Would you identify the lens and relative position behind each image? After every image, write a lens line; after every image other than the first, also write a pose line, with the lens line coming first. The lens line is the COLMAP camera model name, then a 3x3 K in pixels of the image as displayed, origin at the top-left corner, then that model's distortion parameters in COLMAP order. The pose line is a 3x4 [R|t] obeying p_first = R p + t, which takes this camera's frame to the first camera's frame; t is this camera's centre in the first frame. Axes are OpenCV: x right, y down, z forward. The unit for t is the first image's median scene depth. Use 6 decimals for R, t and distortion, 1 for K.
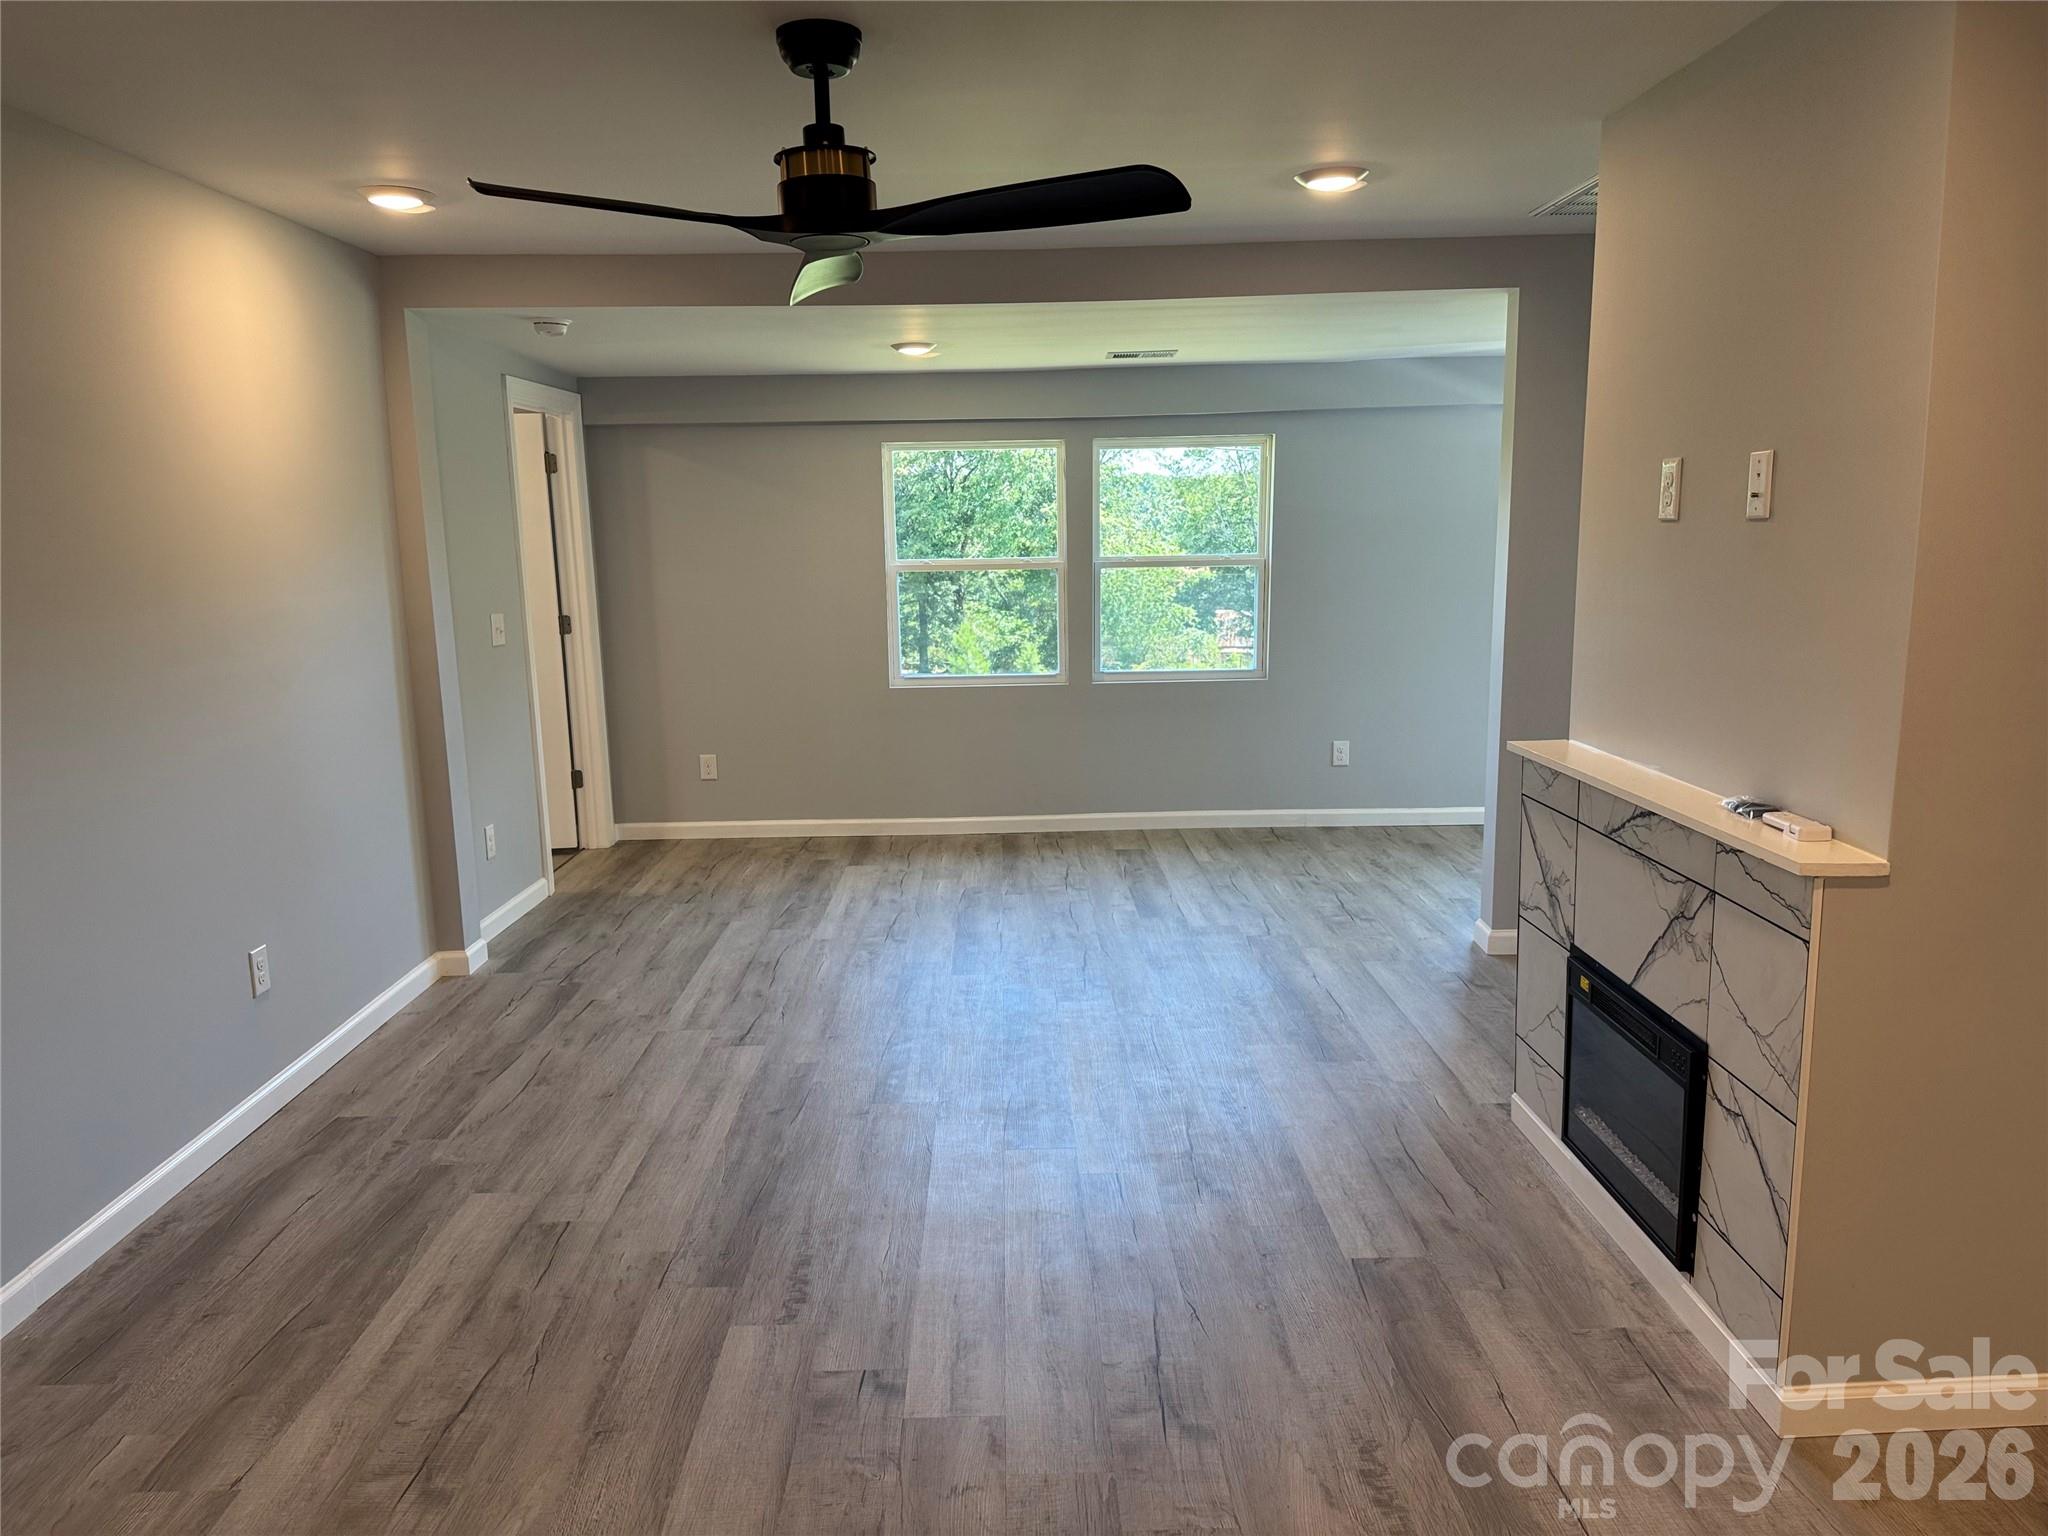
lens RADIAL K [[1432.9, 0, 1032.1], [0, 1432.9, 773.8], [0, 0, 1]] dist [0.068448, -0.089474]
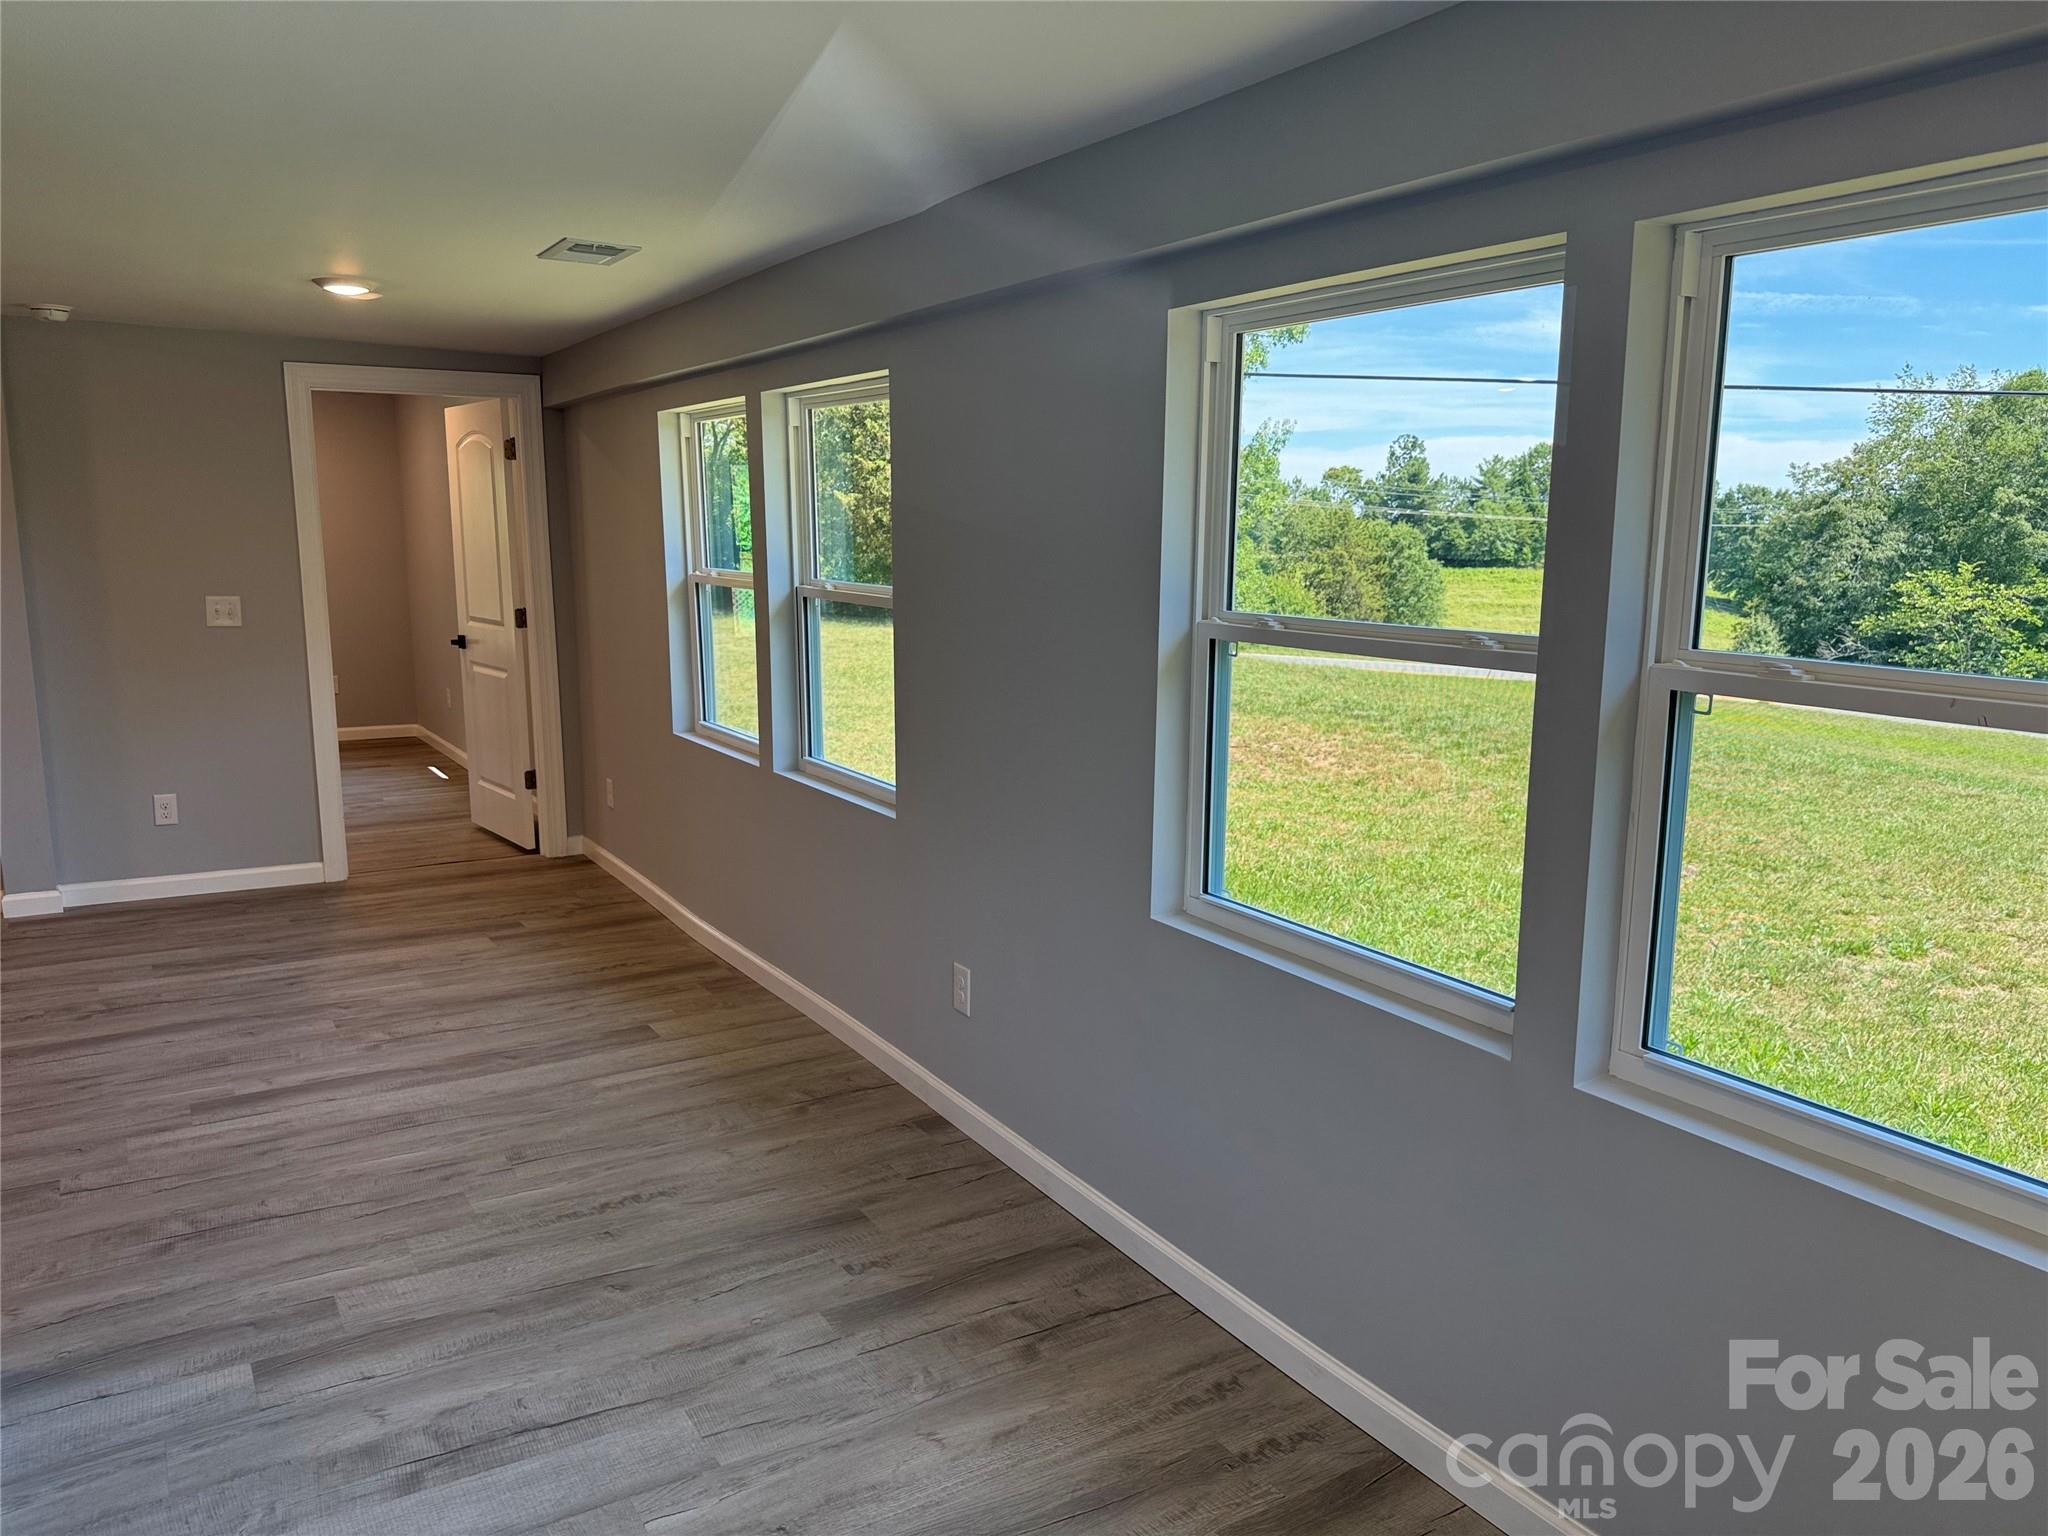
lens RADIAL K [[1502.1, 0, 1027.6], [0, 1502.1, 769.7], [0, 0, 1]] dist [0.025229, -0.000789]
pose [[0.501868, 0.168917, -0.848290, 1.112497], [-0.162914, 0.981652, 0.099089, -0.246284], [0.849463, 0.088468, 0.520179, 1.244258]]
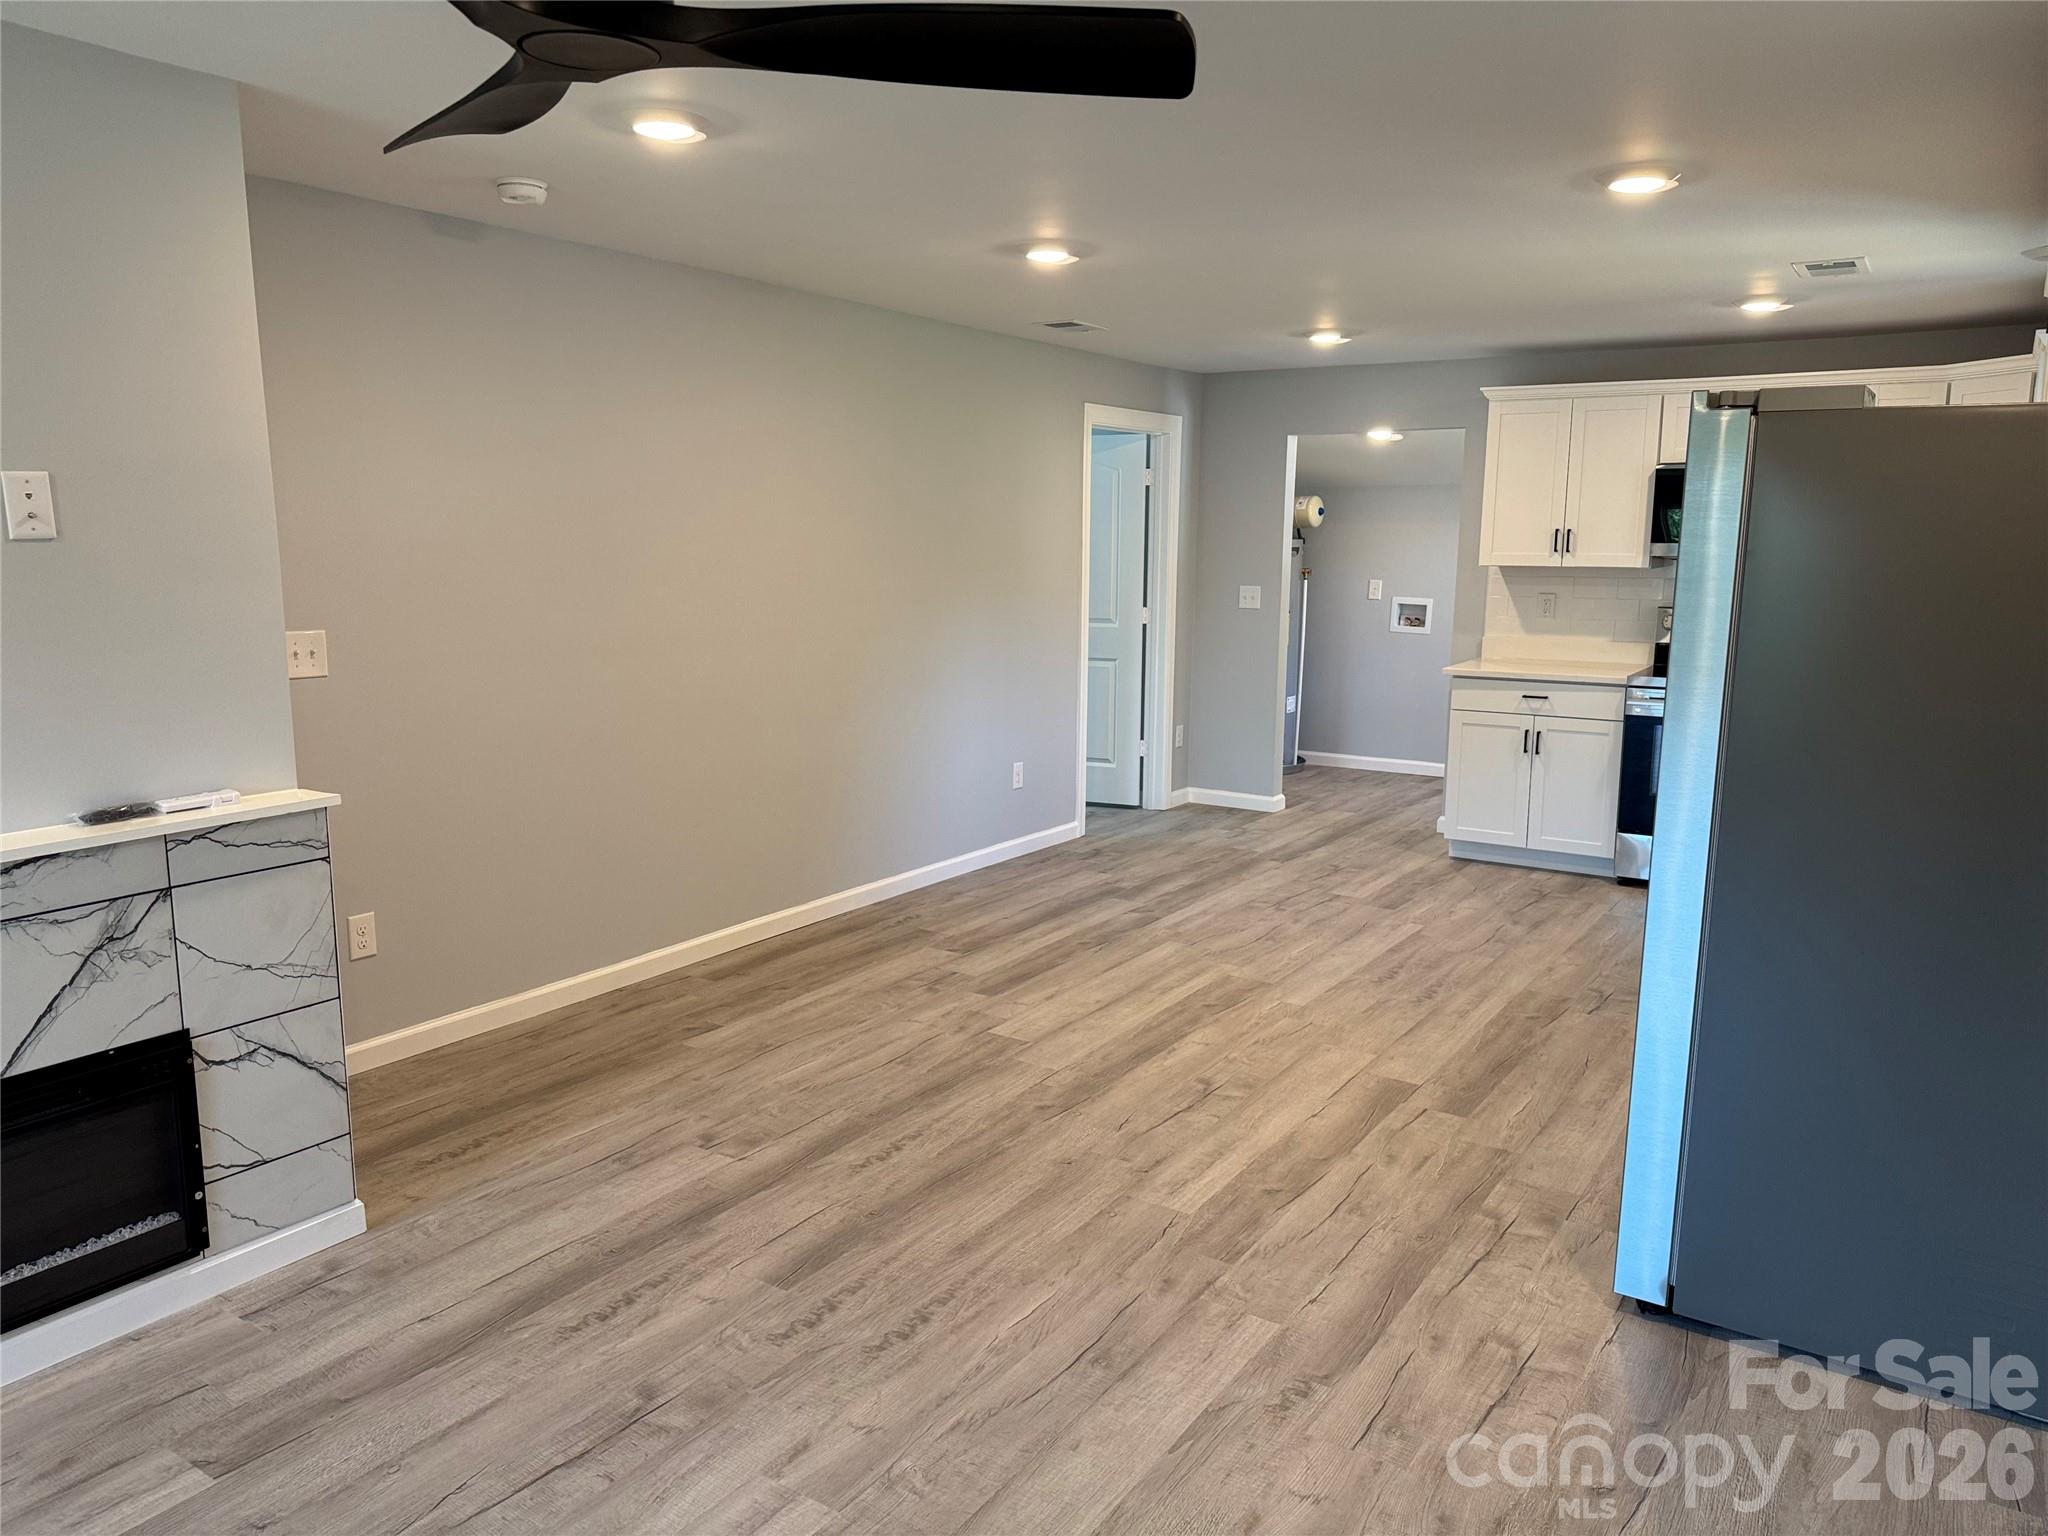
lens RADIAL K [[1432.9, 0, 1021.5], [0, 1432.9, 767.2], [0, 0, 1]] dist [0.068448, -0.089474]
pose [[-0.820731, -0.083618, 0.565162, -0.390301], [0.105611, 0.949977, 0.293921, -0.153355], [-0.561468, 0.300918, -0.770845, 0.884885]]
